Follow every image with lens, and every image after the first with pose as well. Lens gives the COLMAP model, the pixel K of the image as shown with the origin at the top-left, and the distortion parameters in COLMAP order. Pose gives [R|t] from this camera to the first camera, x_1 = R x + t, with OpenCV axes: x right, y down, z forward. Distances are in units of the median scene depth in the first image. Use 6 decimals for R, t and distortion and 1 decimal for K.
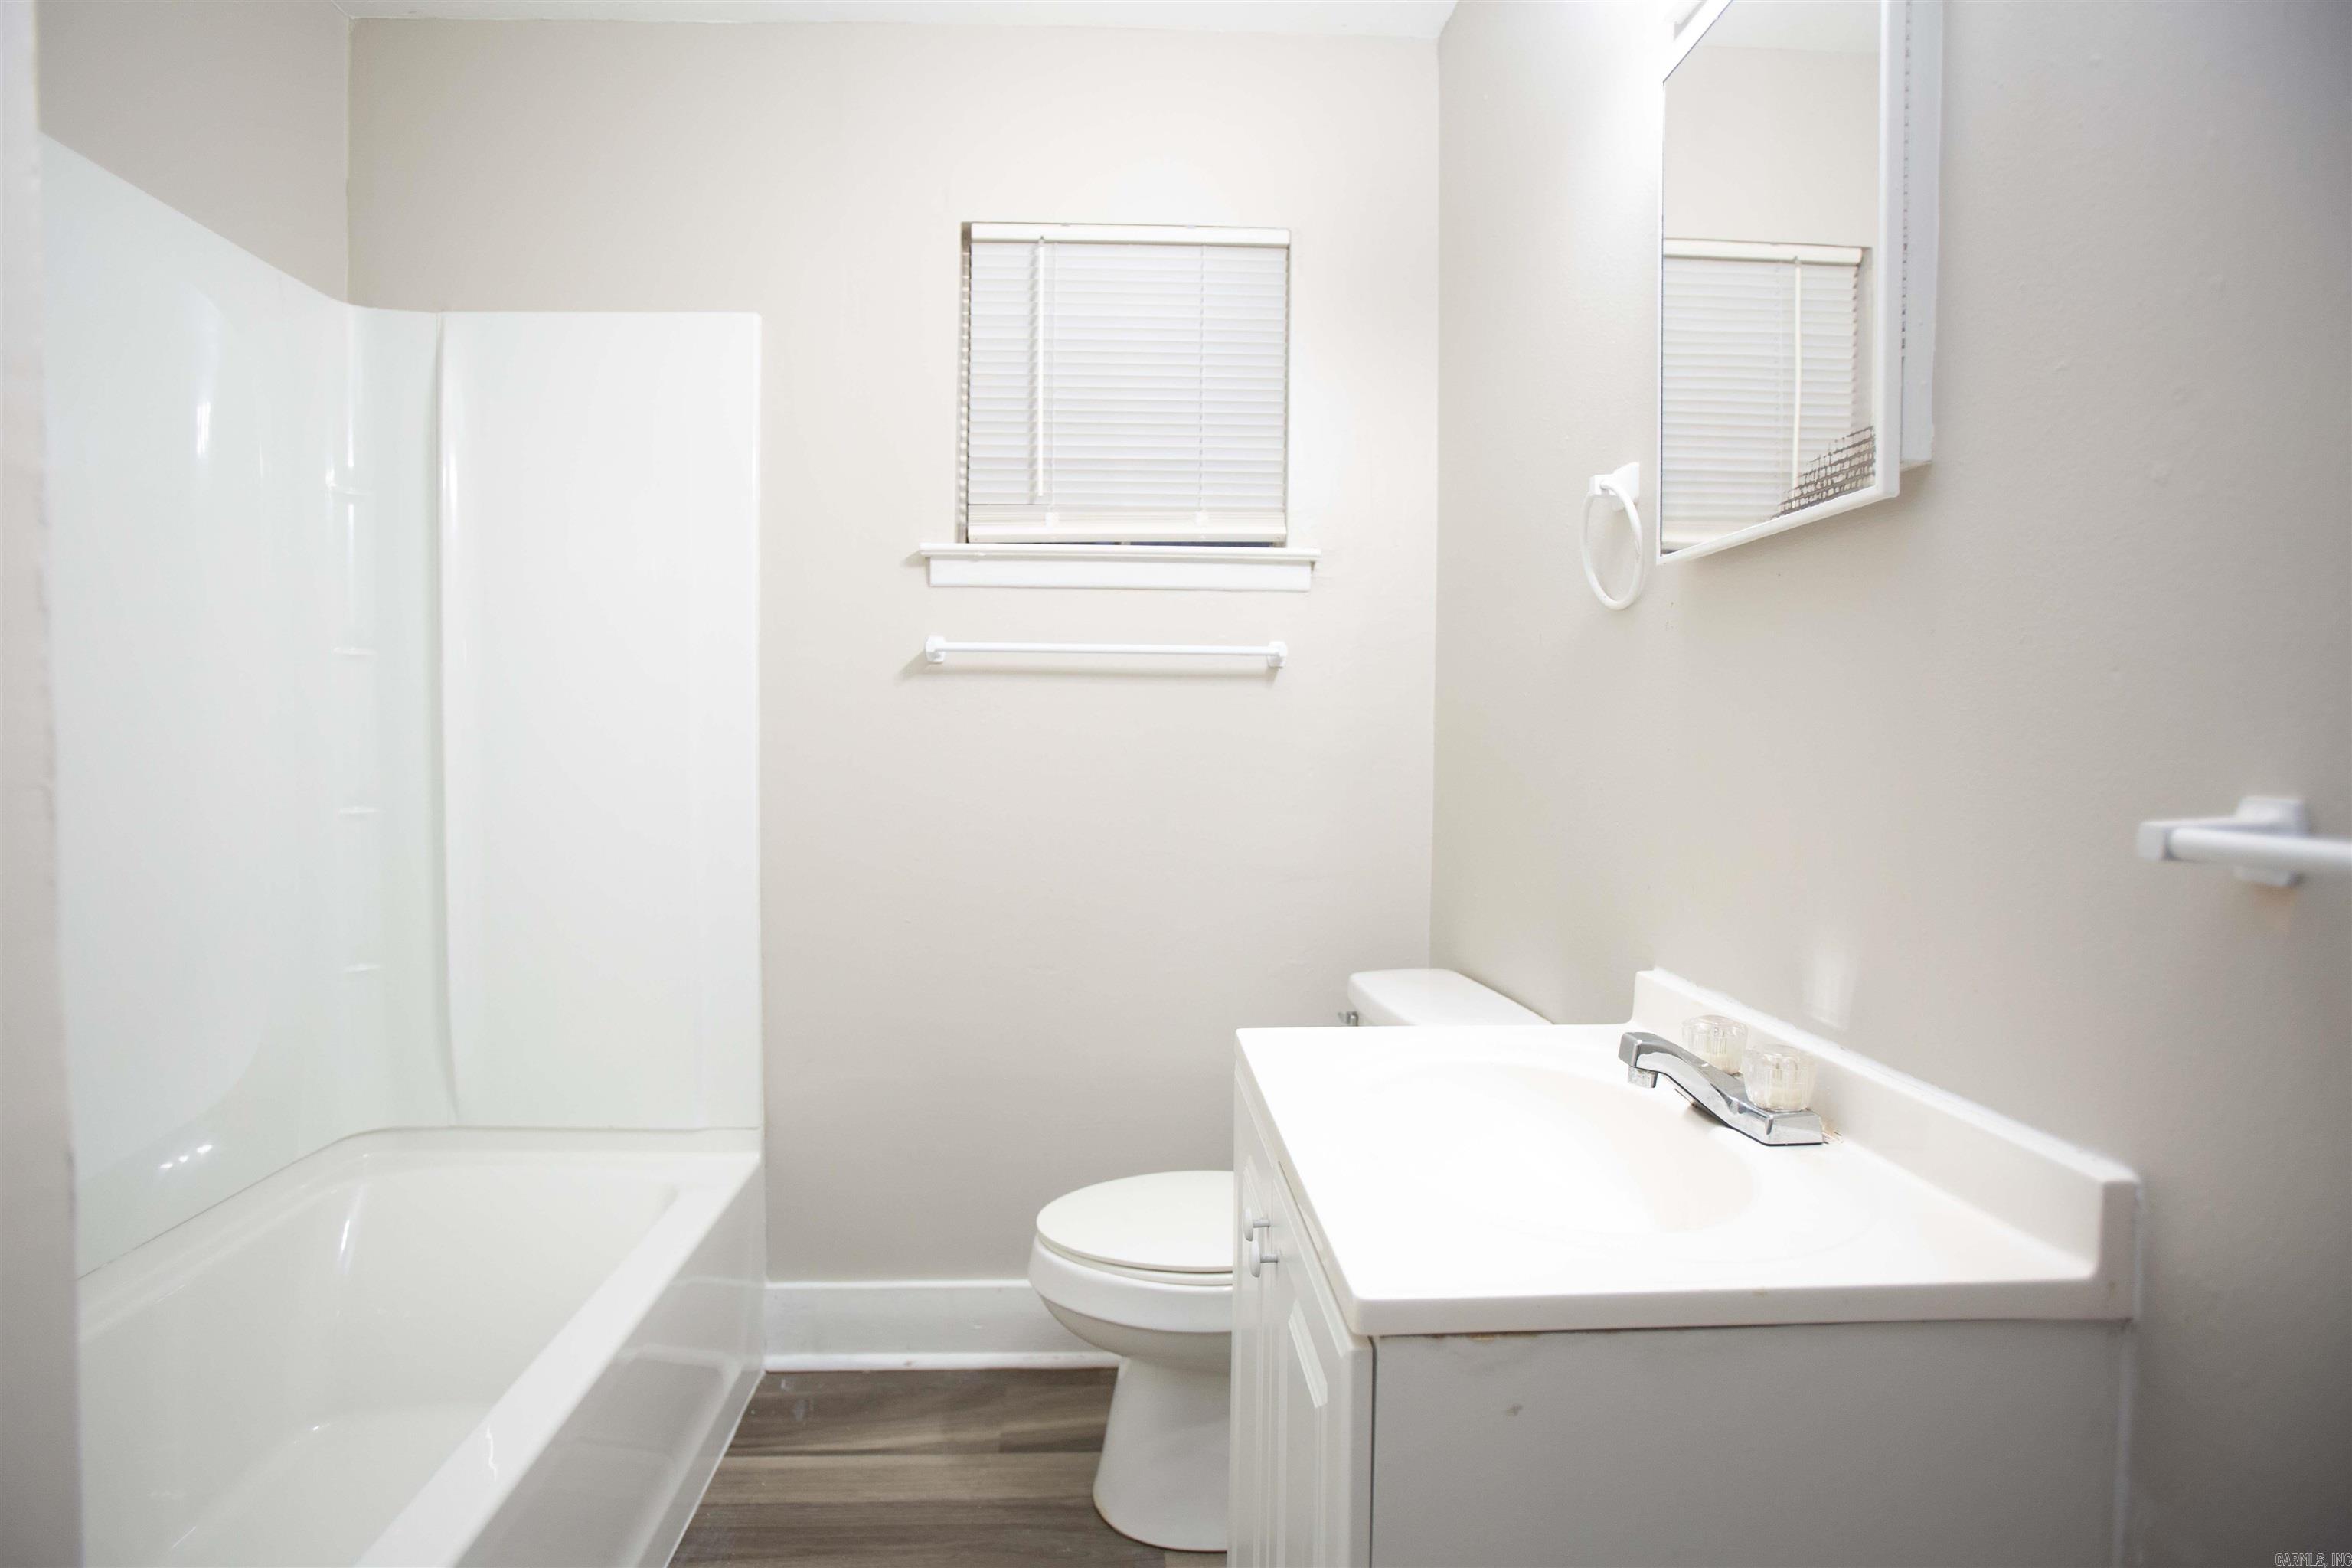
lens RADIAL K [[1189.8, 0, 1120.2], [0, 1189.8, 779.8], [0, 0, 1]] dist [-0.071970, 0.048977]
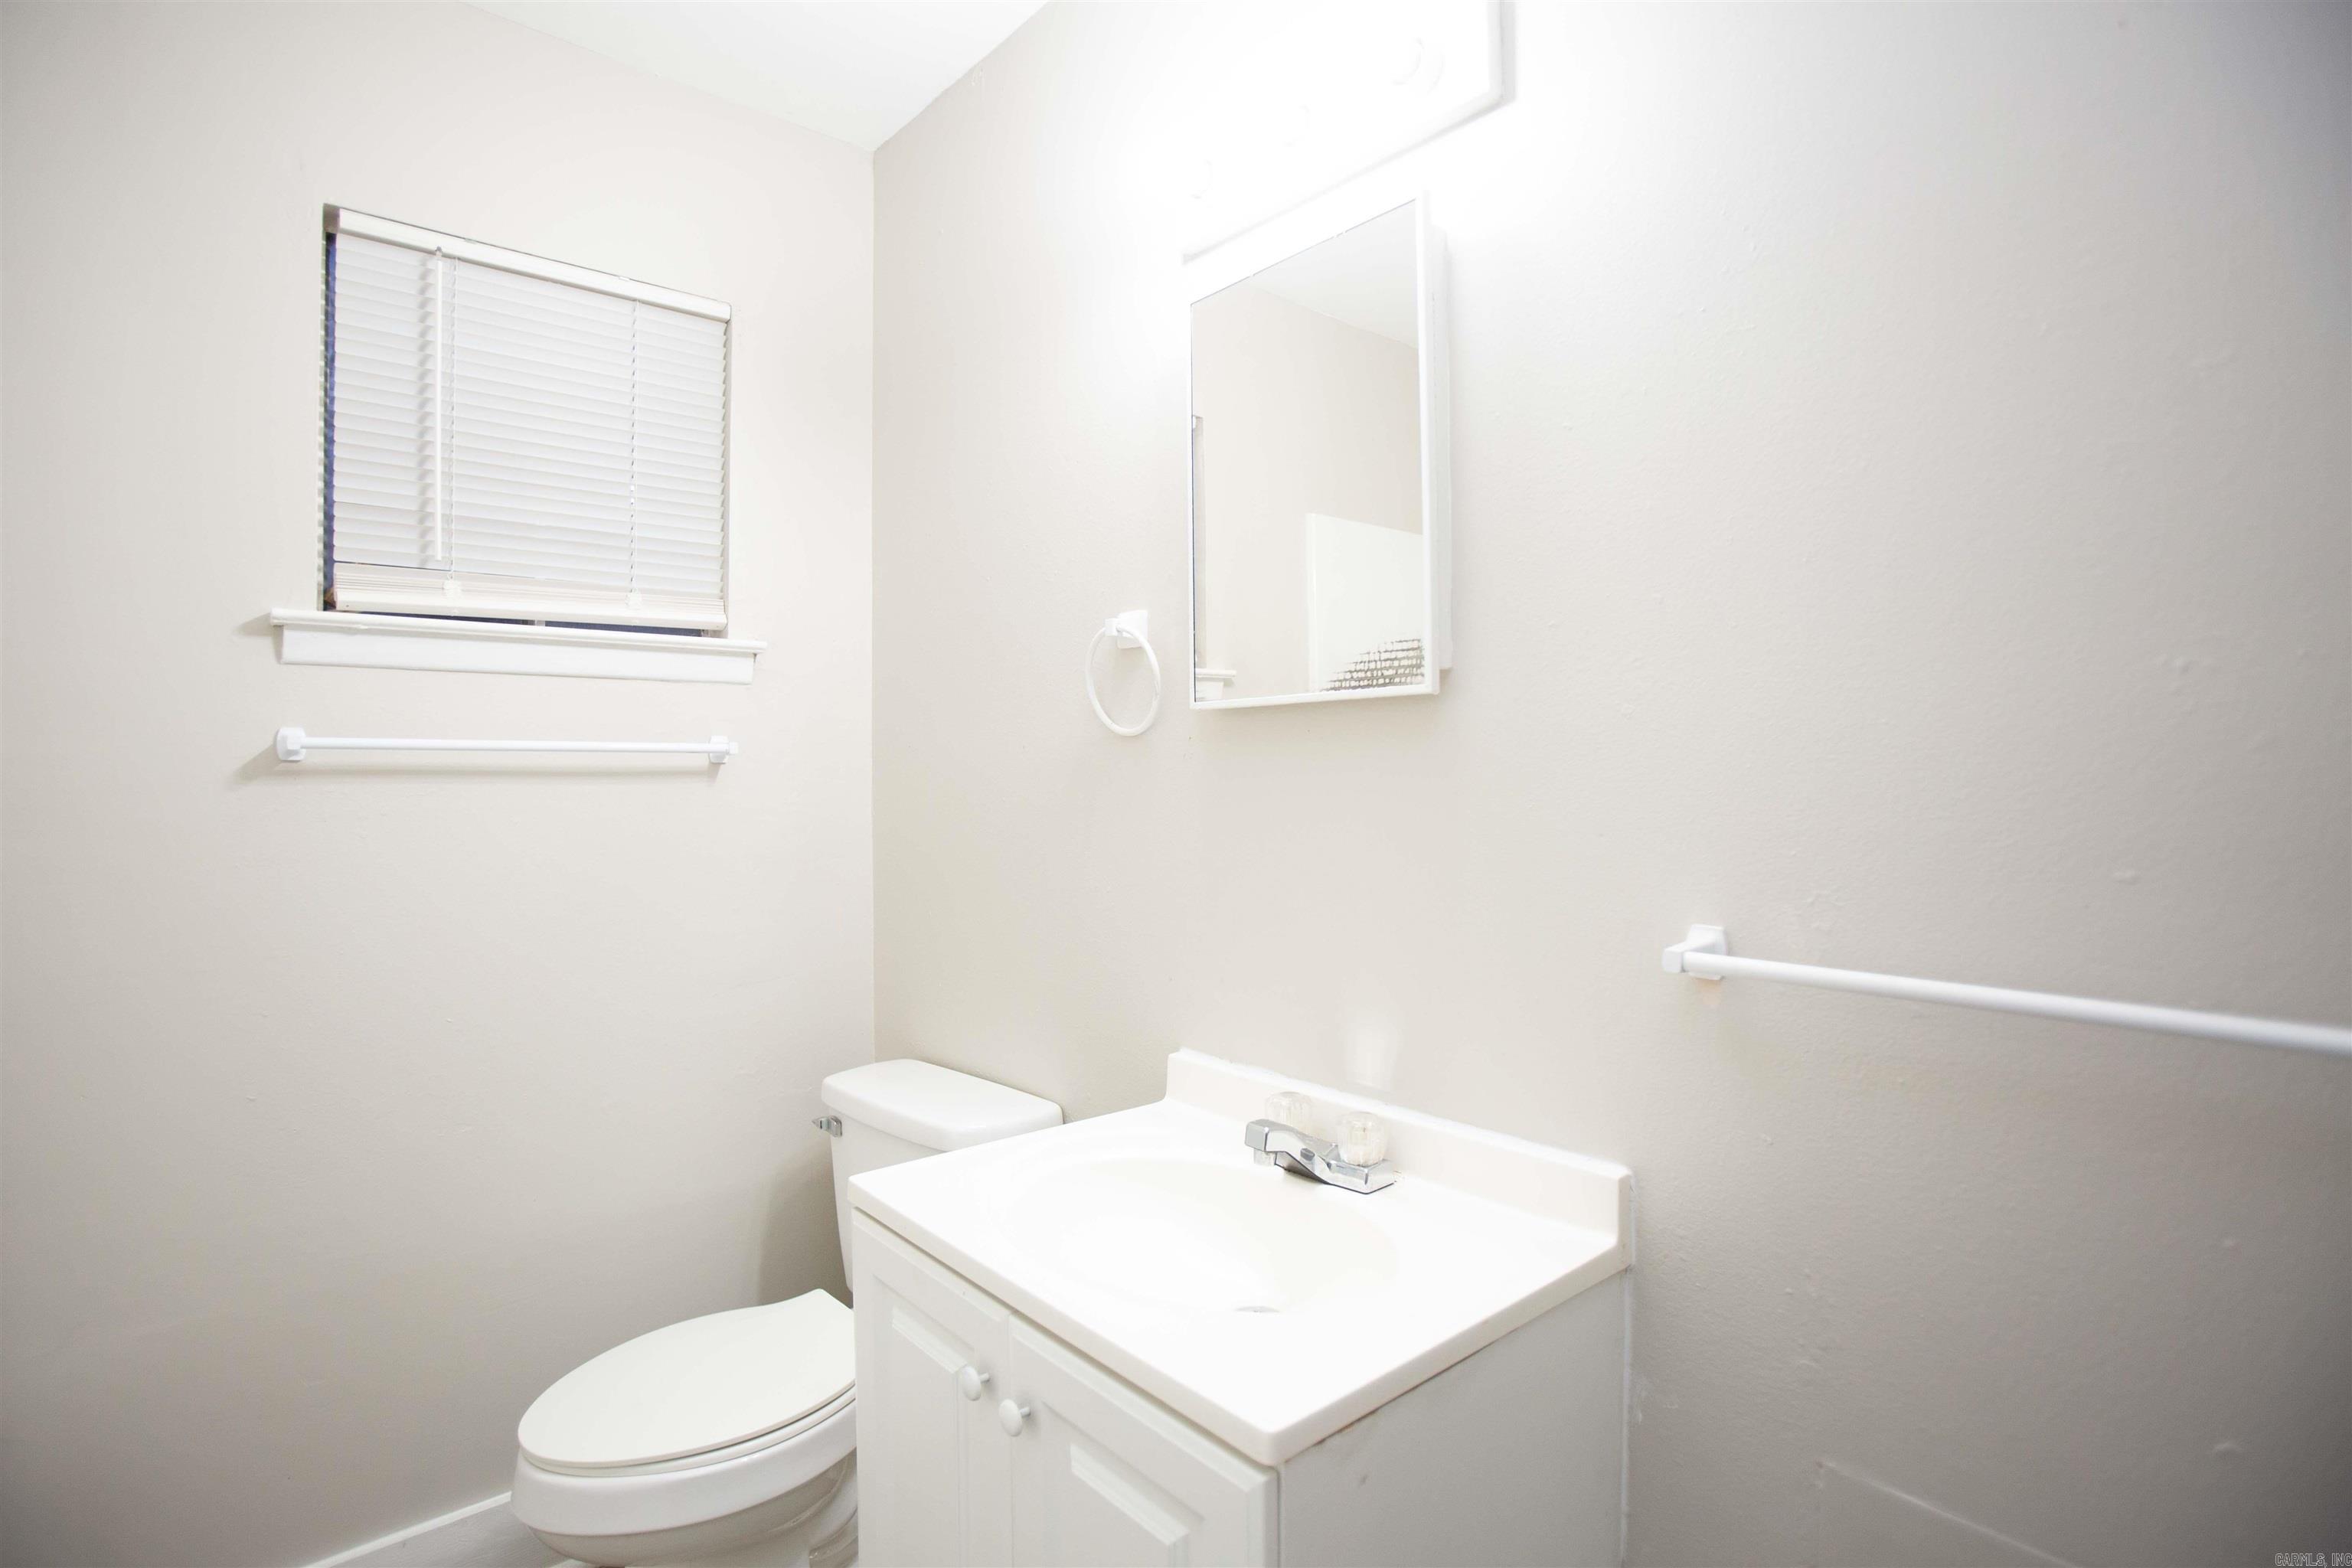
lens RADIAL K [[1189.8, 0, 1120.2], [0, 1189.8, 779.8], [0, 0, 1]] dist [-0.071970, 0.048977]
pose [[0.783568, -0.015937, 0.621102, -0.205789], [0.031806, 0.999389, -0.014481, -0.059036], [-0.620491, 0.031102, 0.783596, 0.067880]]
